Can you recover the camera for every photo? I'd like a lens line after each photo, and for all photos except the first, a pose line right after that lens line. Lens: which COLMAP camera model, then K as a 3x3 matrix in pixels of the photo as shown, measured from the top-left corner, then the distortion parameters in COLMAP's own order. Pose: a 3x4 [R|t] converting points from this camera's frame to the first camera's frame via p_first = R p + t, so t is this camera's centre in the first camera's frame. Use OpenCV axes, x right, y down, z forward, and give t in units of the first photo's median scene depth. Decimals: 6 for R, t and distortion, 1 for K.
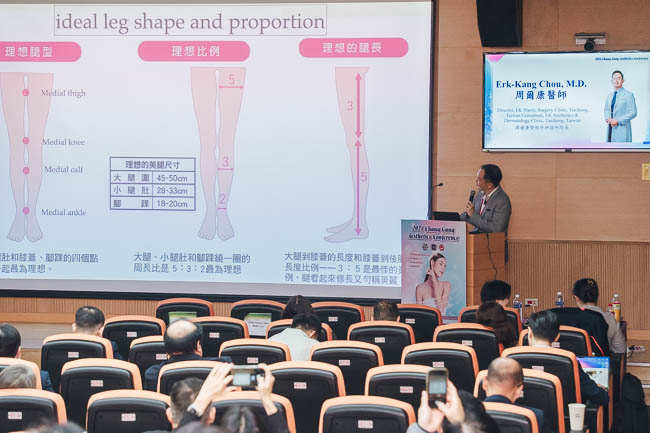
lens RADIAL K [[1848.9, 0, 325.0], [0, 1848.9, 216.5], [0, 0, 1]] dist [0.071083, 0.258264]
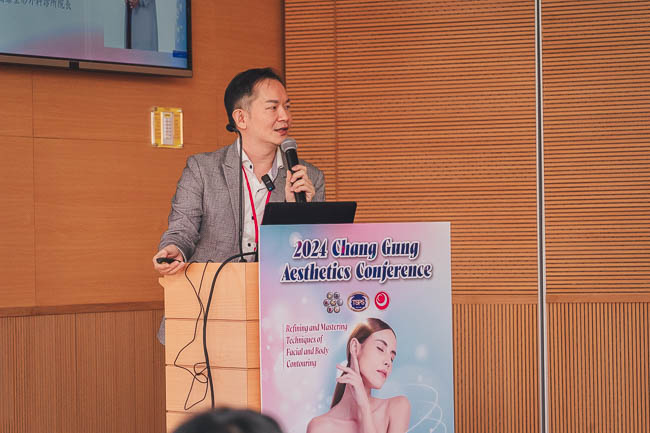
lens RADIAL K [[2924.9, 0, 325.0], [0, 2924.9, 216.5], [0, 0, 1]] dist [-0.049934, 0.508543]
pose [[0.295409, 0.001369, 0.955370, -0.423171], [0.064070, 0.997719, -0.021241, 0.011079], [-0.953220, 0.067485, 0.294647, 0.779852]]
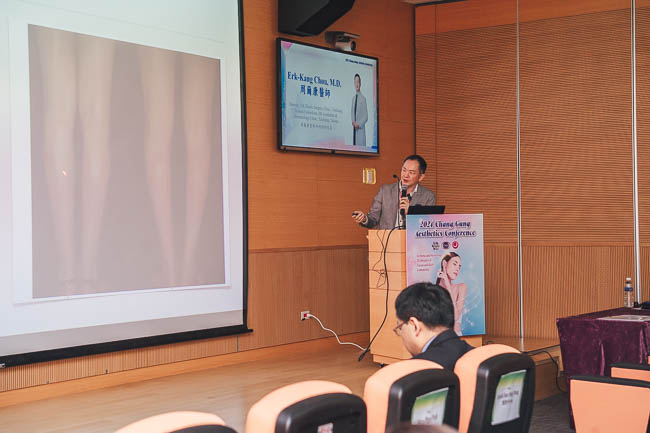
lens RADIAL K [[1134.7, 0, 325.0], [0, 1134.7, 216.5], [0, 0, 1]] dist [0.030991, 0.021268]
pose [[0.383501, -0.002913, 0.923536, -0.413296], [0.062319, 0.997797, -0.022730, 0.010835], [-0.921435, 0.066271, 0.382838, 0.783256]]
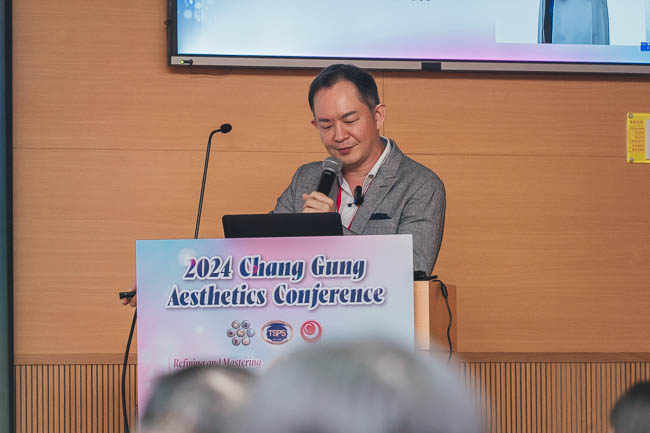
lens RADIAL K [[3552.7, 0, 325.0], [0, 3552.7, 216.5], [0, 0, 1]] dist [0.031133, -9.180845]
pose [[0.864717, 0.013380, 0.502082, -0.190161], [0.036989, 0.995234, -0.090227, 0.044368], [-0.500896, 0.096593, 0.860101, 0.488892]]
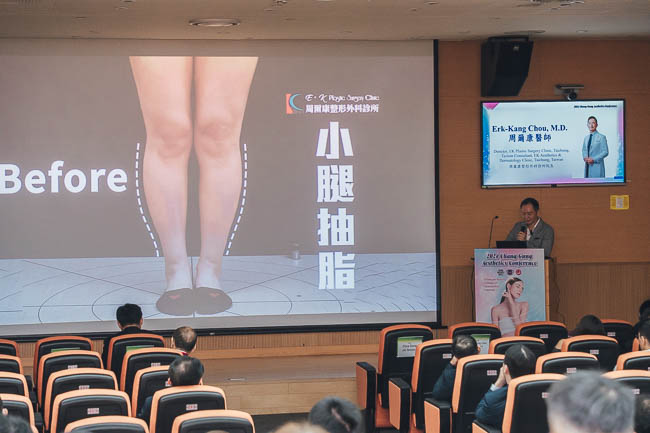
lens RADIAL K [[1760.7, 0, 324.6], [0, 1760.7, 181.8], [0, 0, 1]] dist [0.836269, -15.860571]
pose [[0.920659, -0.018652, 0.389922, -0.433262], [0.034714, 0.998812, -0.034186, -0.005112], [-0.388821, 0.045009, 0.920213, 0.035831]]
